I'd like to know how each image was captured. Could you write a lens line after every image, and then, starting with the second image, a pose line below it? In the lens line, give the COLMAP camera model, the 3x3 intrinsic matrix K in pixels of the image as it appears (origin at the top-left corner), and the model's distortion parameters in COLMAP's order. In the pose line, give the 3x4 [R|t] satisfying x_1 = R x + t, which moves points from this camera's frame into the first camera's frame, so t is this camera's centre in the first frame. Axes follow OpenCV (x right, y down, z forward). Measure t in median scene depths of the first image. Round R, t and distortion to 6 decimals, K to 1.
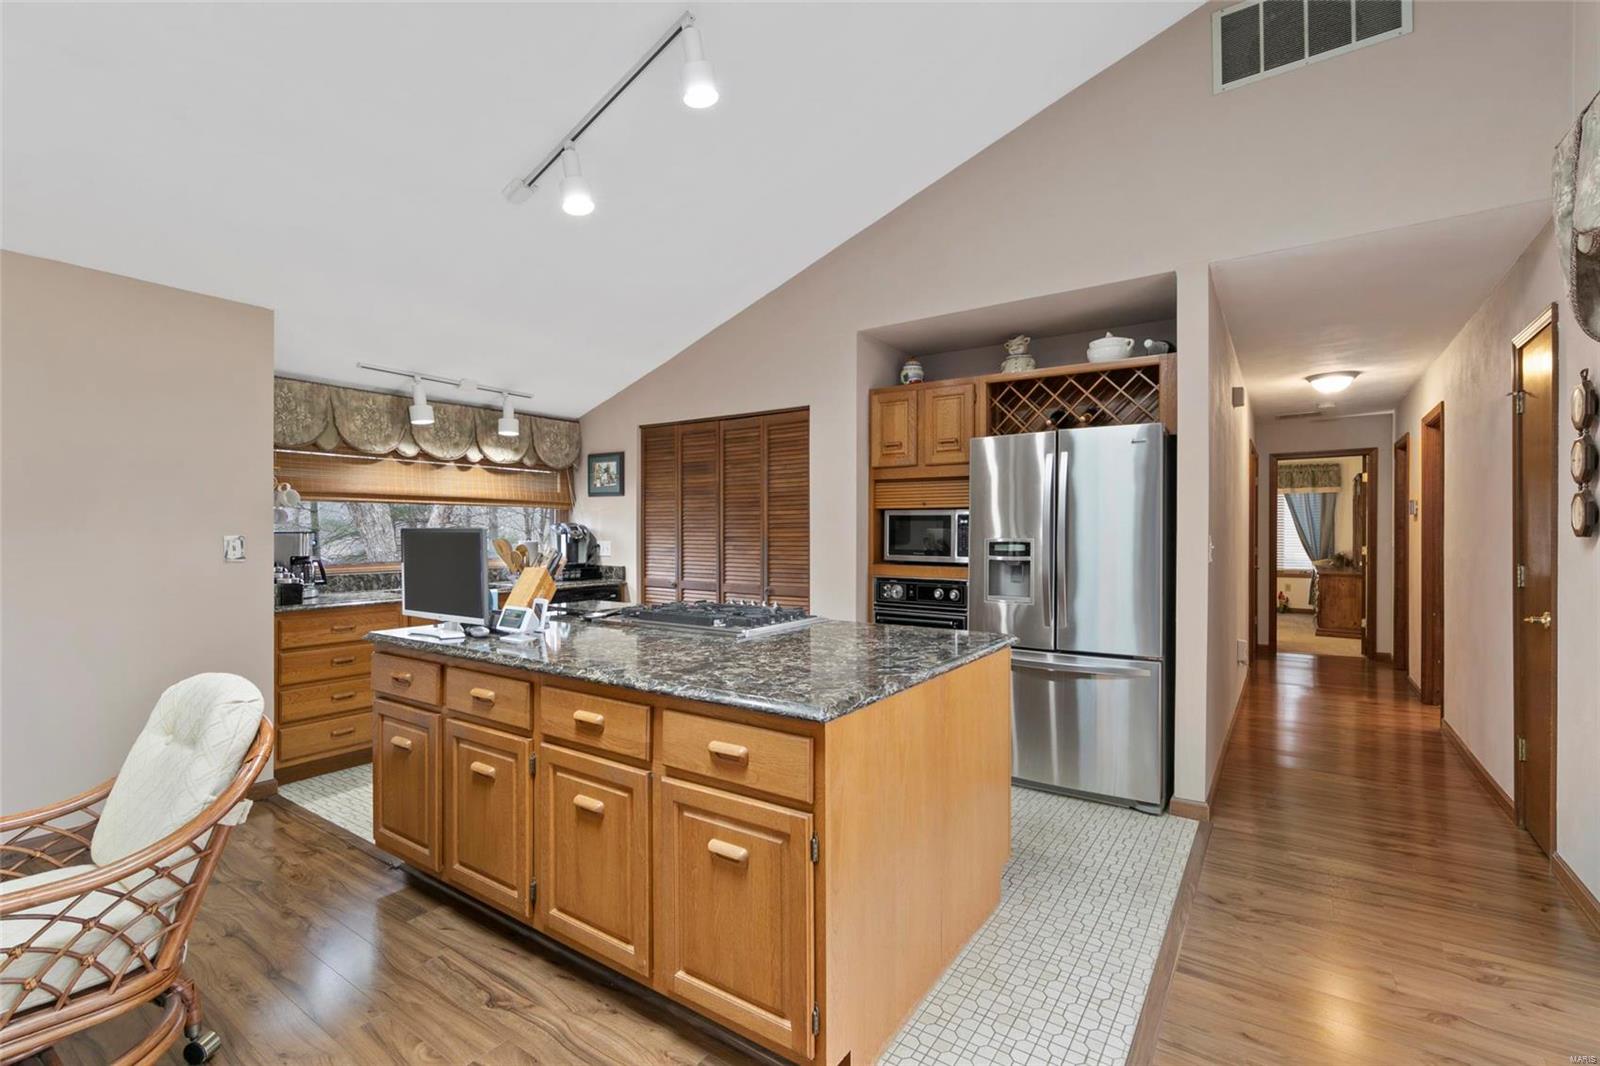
lens RADIAL K [[710.7, 0, 800.0], [0, 710.7, 533.0], [0, 0, 1]] dist [0.004233, 0.000209]
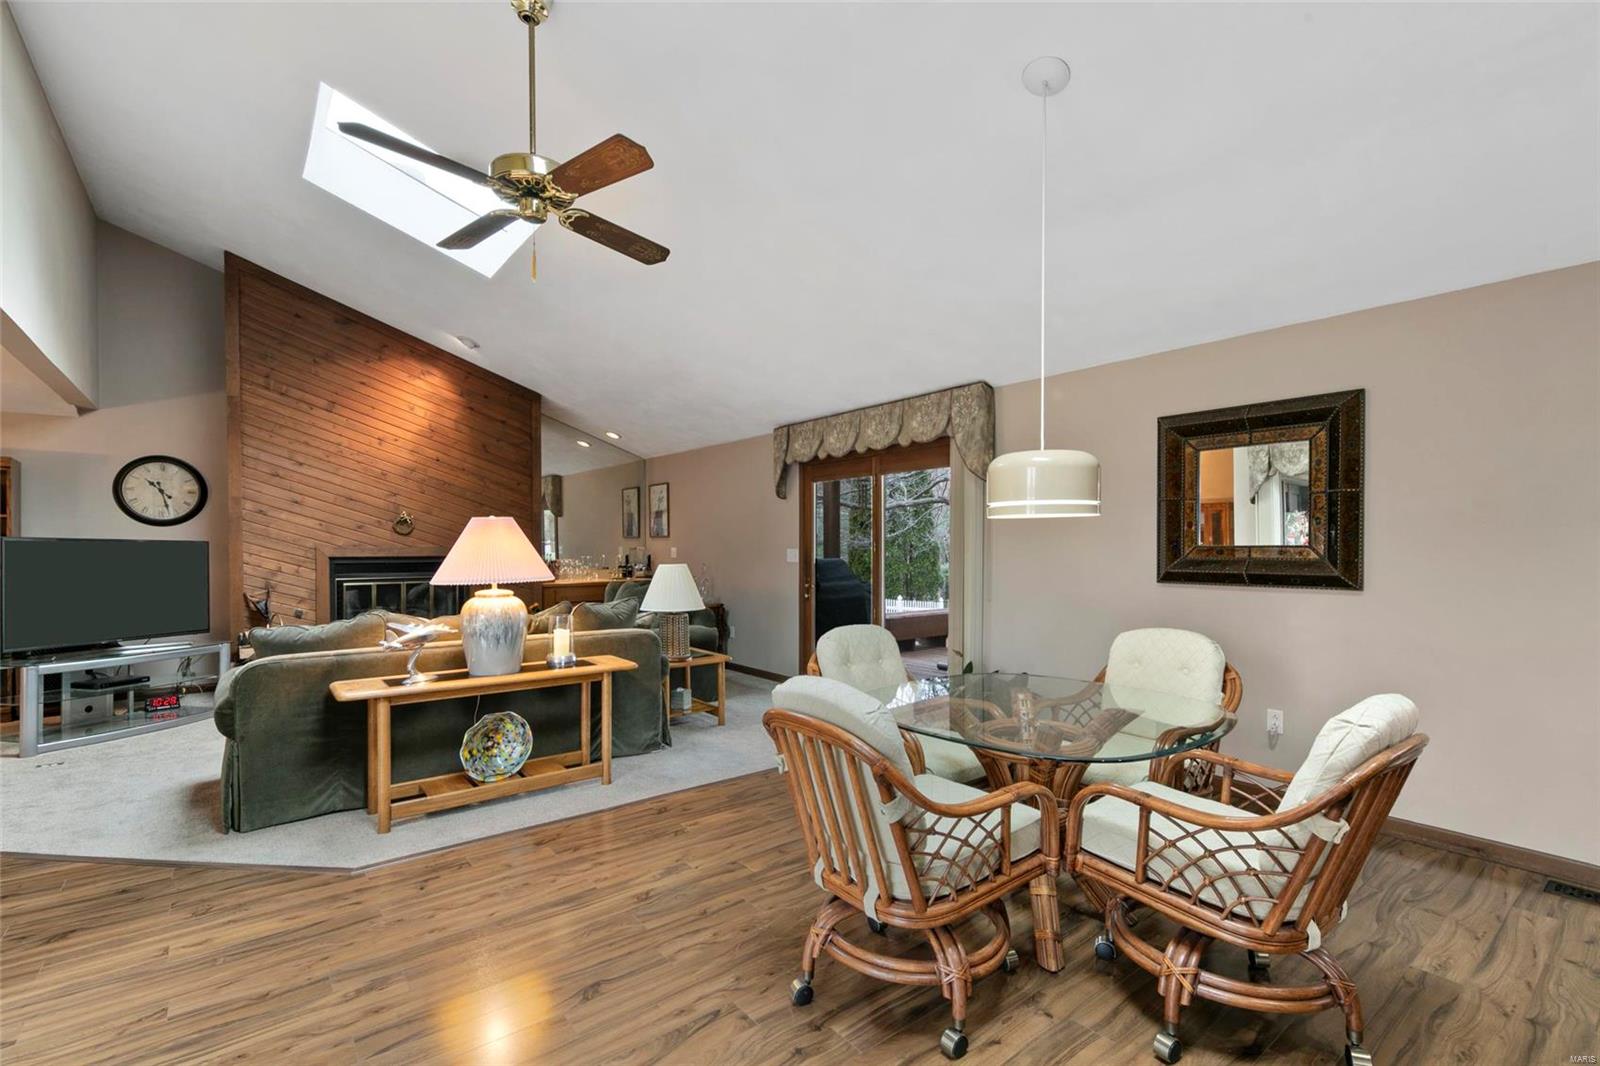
lens RADIAL K [[721.1, 0, 803.2], [0, 721.1, 554.9], [0, 0, 1]] dist [0.001266, 0.000133]
pose [[-0.291552, 0.012092, -0.956479, 0.149044], [-0.002405, 0.999908, 0.013374, -0.002032], [0.956552, 0.006200, -0.291496, 0.222025]]
